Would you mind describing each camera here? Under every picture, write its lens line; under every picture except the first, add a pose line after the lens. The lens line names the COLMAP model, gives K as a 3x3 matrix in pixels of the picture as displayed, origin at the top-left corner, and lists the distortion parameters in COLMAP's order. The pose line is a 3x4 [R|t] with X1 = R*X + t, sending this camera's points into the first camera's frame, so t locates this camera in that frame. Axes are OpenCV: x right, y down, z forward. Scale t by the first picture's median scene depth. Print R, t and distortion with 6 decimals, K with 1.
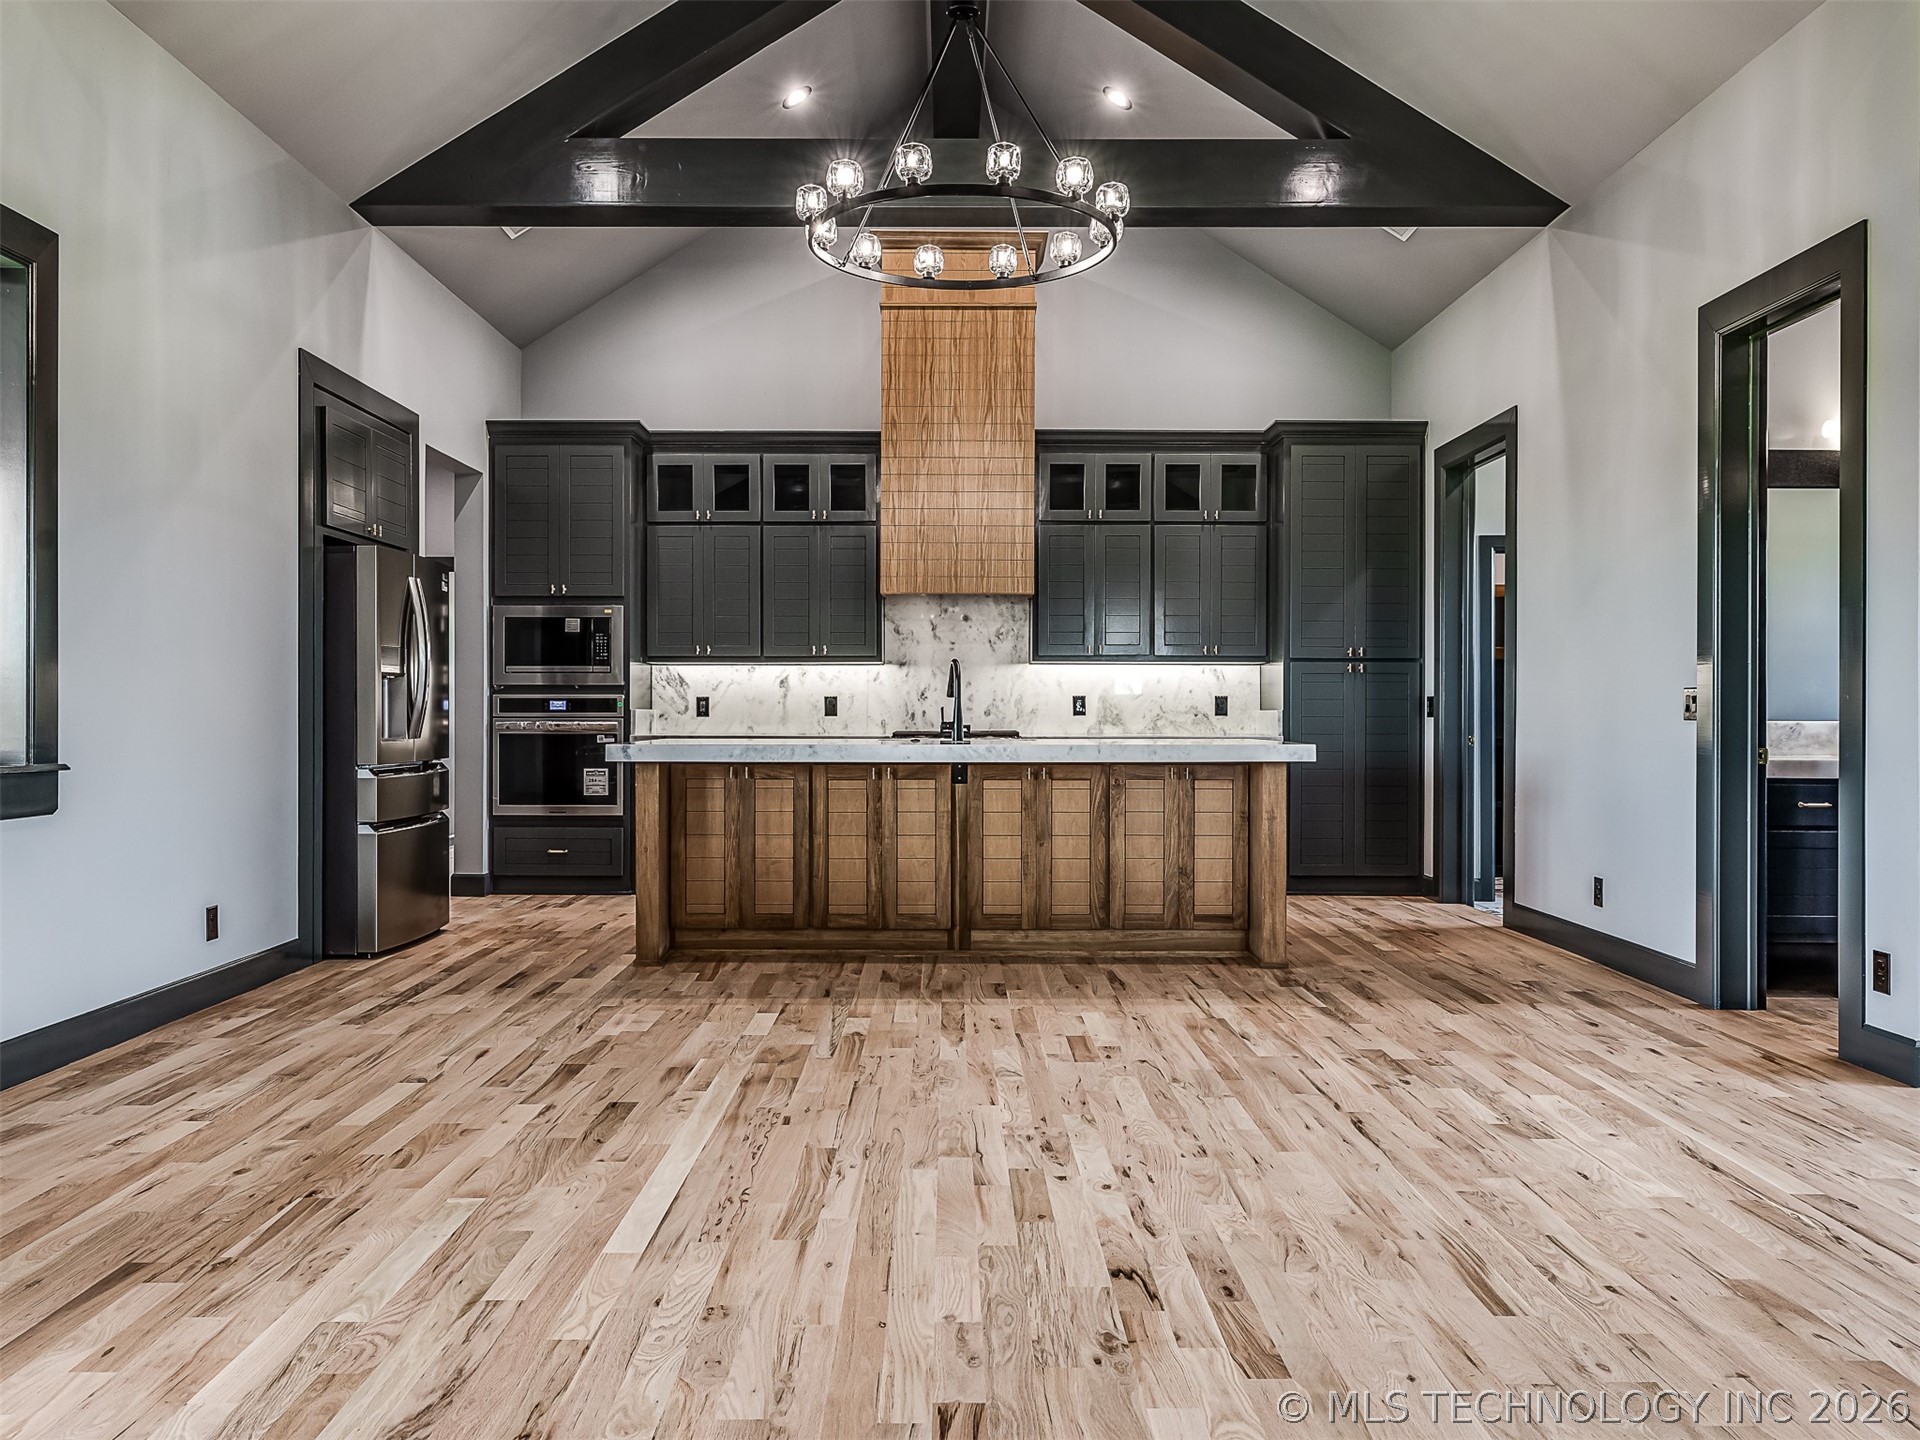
lens RADIAL K [[1493.3, 0, 886.0], [0, 1493.3, 712.3], [0, 0, 1]] dist [-0.005450, 0.014523]
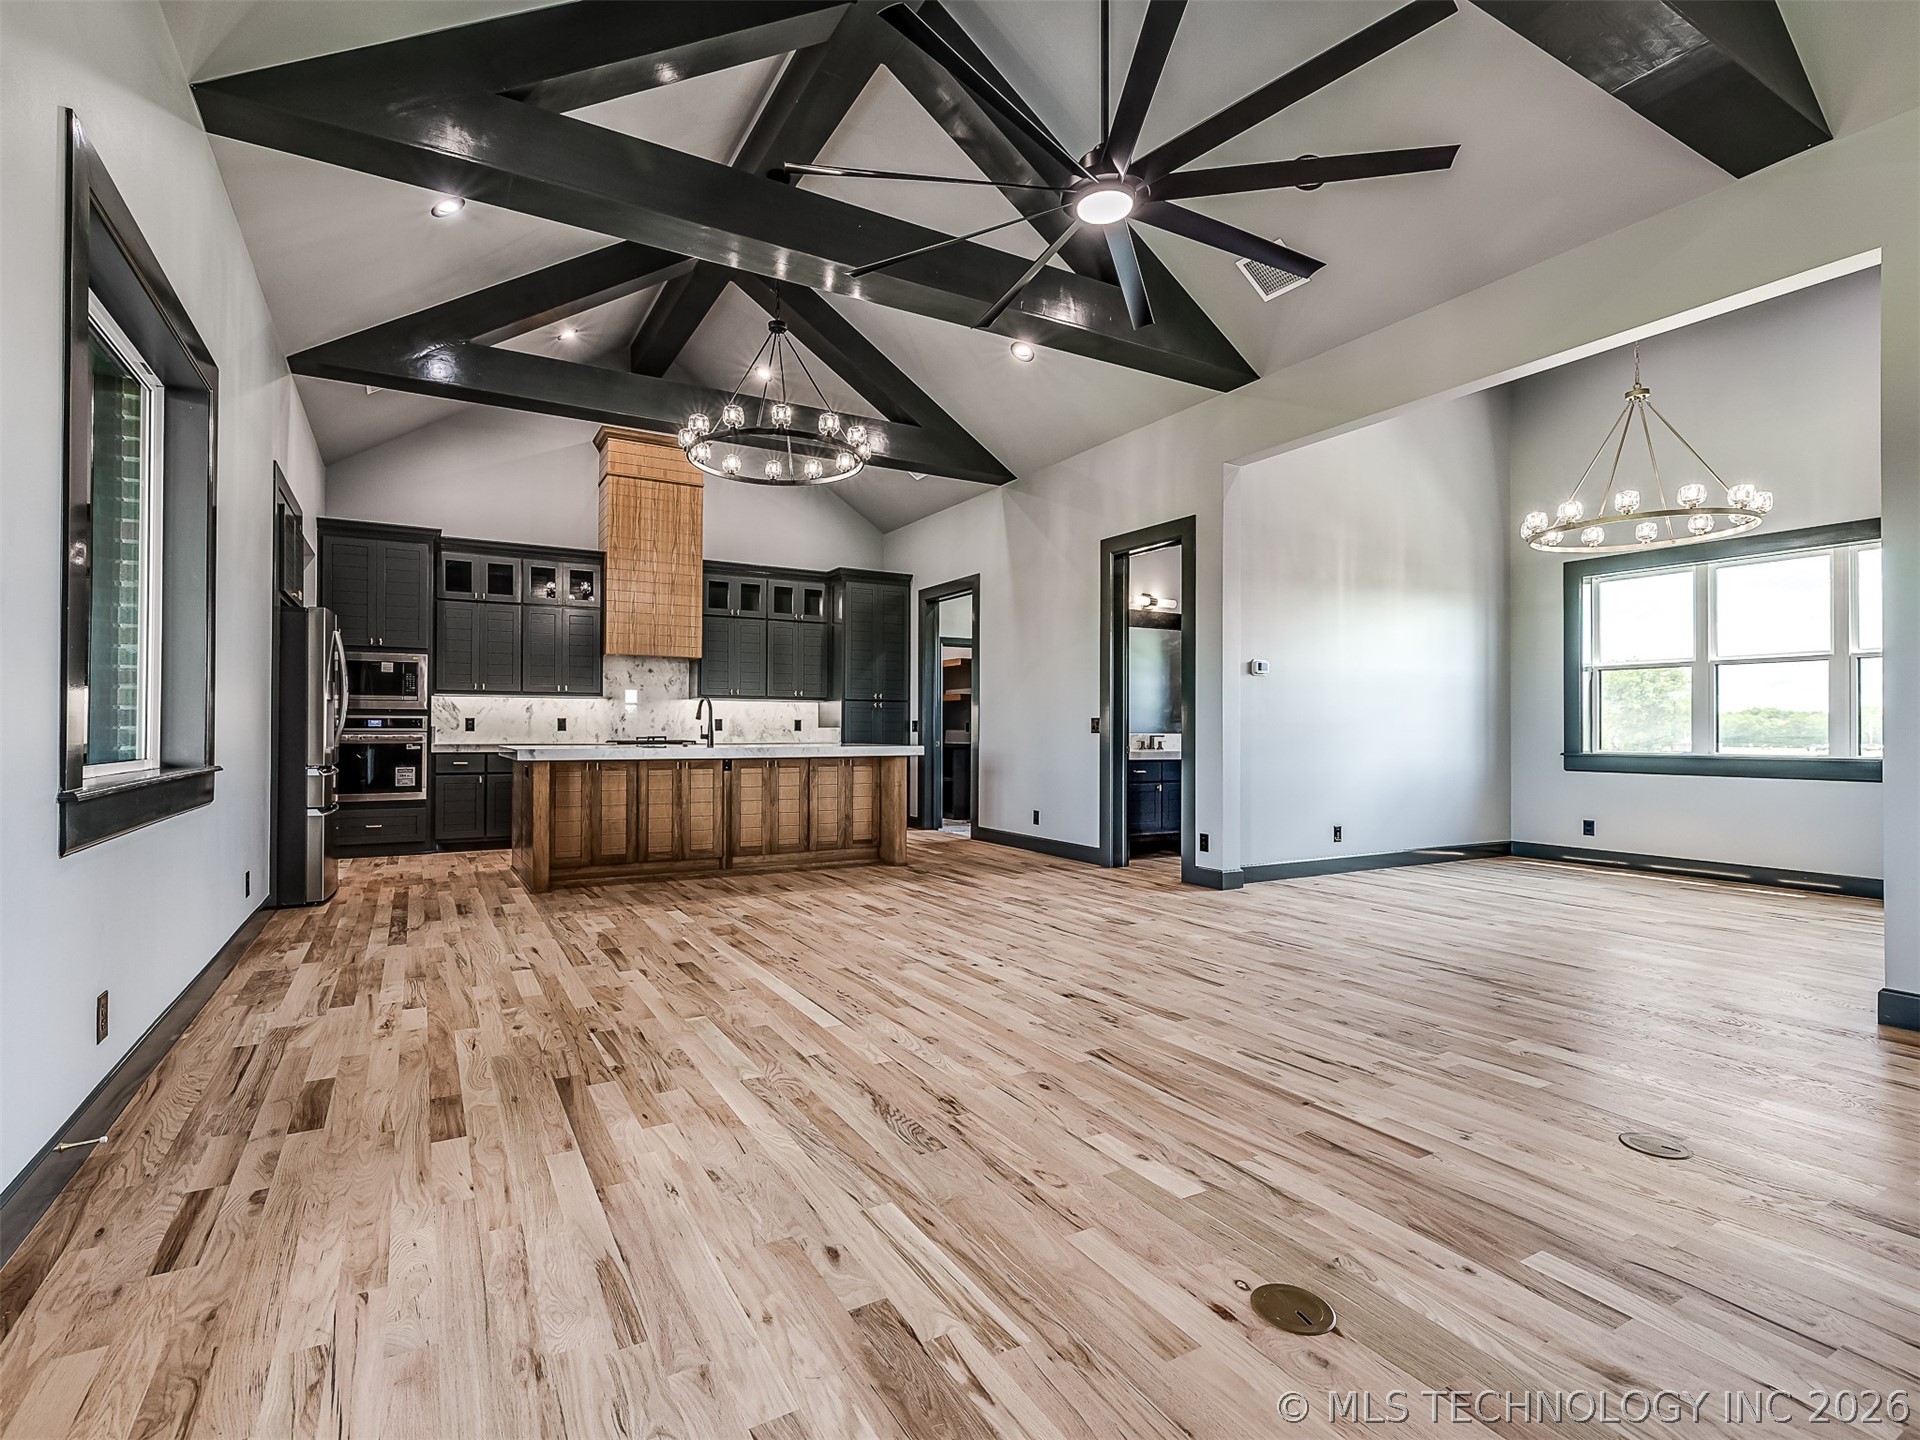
lens RADIAL K [[929.5, 0, 884.0], [0, 929.5, 719.4], [0, 0, 1]] dist [0.002699, 0.000627]
pose [[0.875595, 0.007158, 0.482993, -0.387450], [-0.002110, 0.999937, -0.010993, 0.000836], [-0.483042, 0.008606, 0.875555, -0.013843]]
